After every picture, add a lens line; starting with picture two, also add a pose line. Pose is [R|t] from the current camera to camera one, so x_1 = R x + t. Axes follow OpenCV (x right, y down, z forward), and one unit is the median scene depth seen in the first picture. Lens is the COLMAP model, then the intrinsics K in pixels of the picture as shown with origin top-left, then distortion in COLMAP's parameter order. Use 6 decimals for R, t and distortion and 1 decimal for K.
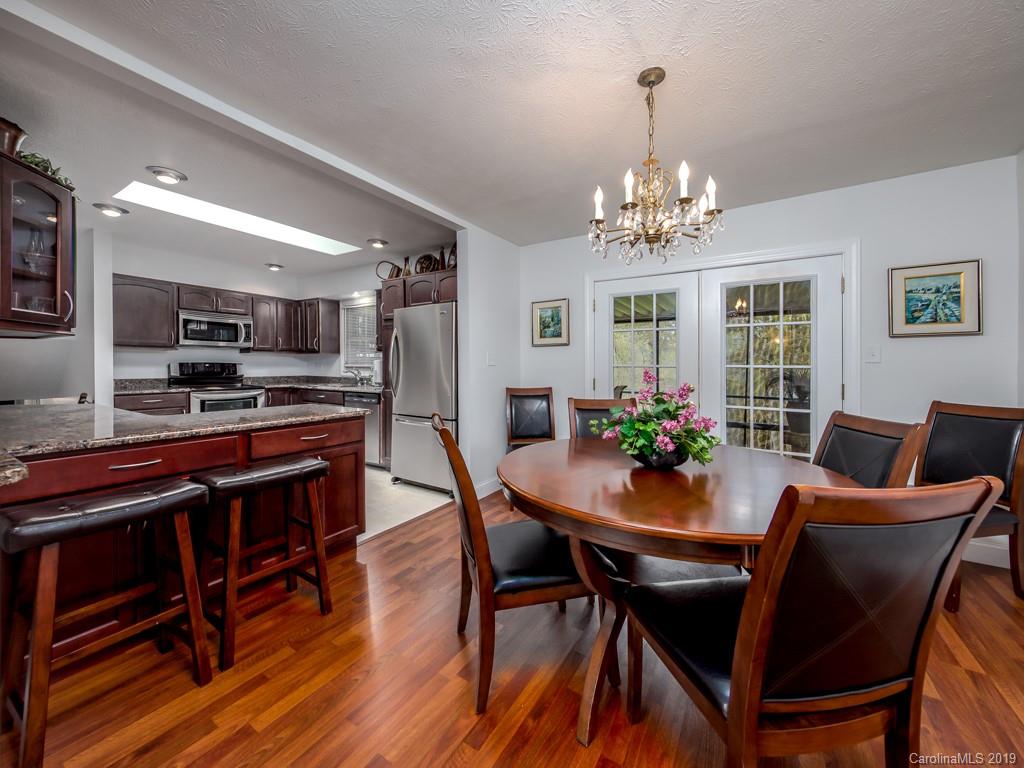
lens RADIAL K [[383.9, 0, 526.5], [0, 383.9, 362.3], [0, 0, 1]] dist [0.000132, -0.000051]
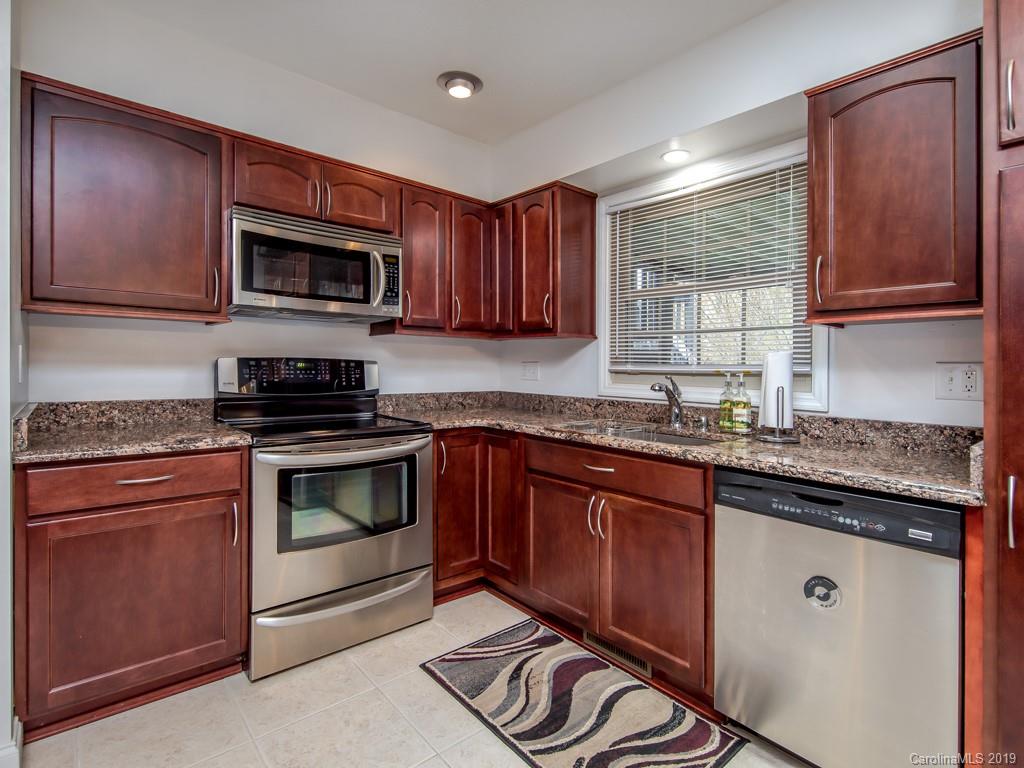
lens RADIAL K [[518.1, 0, 520.6], [0, 518.1, 362.2], [0, 0, 1]] dist [-0.000732, -0.000445]
pose [[0.950294, 0.005938, -0.311298, -0.450373], [-0.006743, 0.999976, -0.001507, 0.004162], [0.311282, 0.003531, 0.950311, 0.562028]]
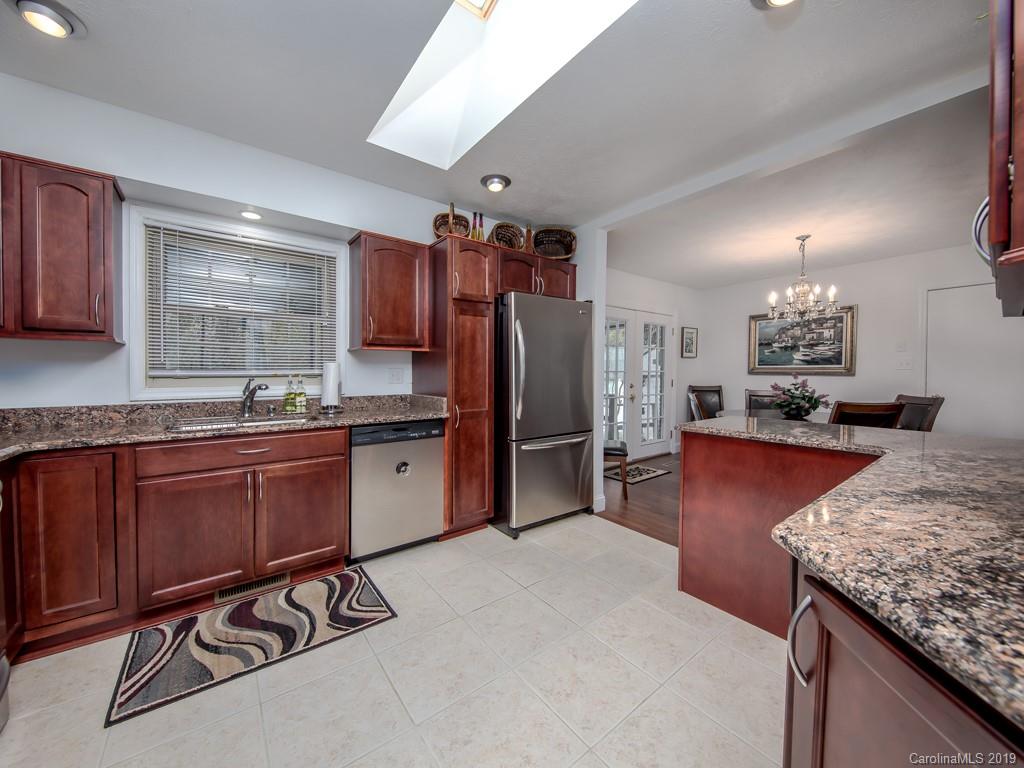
lens RADIAL K [[383.9, 0, 511.1], [0, 383.9, 378.3], [0, 0, 1]] dist [0.000132, -0.000051]
pose [[0.365864, -0.022227, 0.930403, -0.784561], [-0.004940, 0.999654, 0.025824, 0.001093], [-0.930655, -0.014044, 0.365628, 0.581639]]
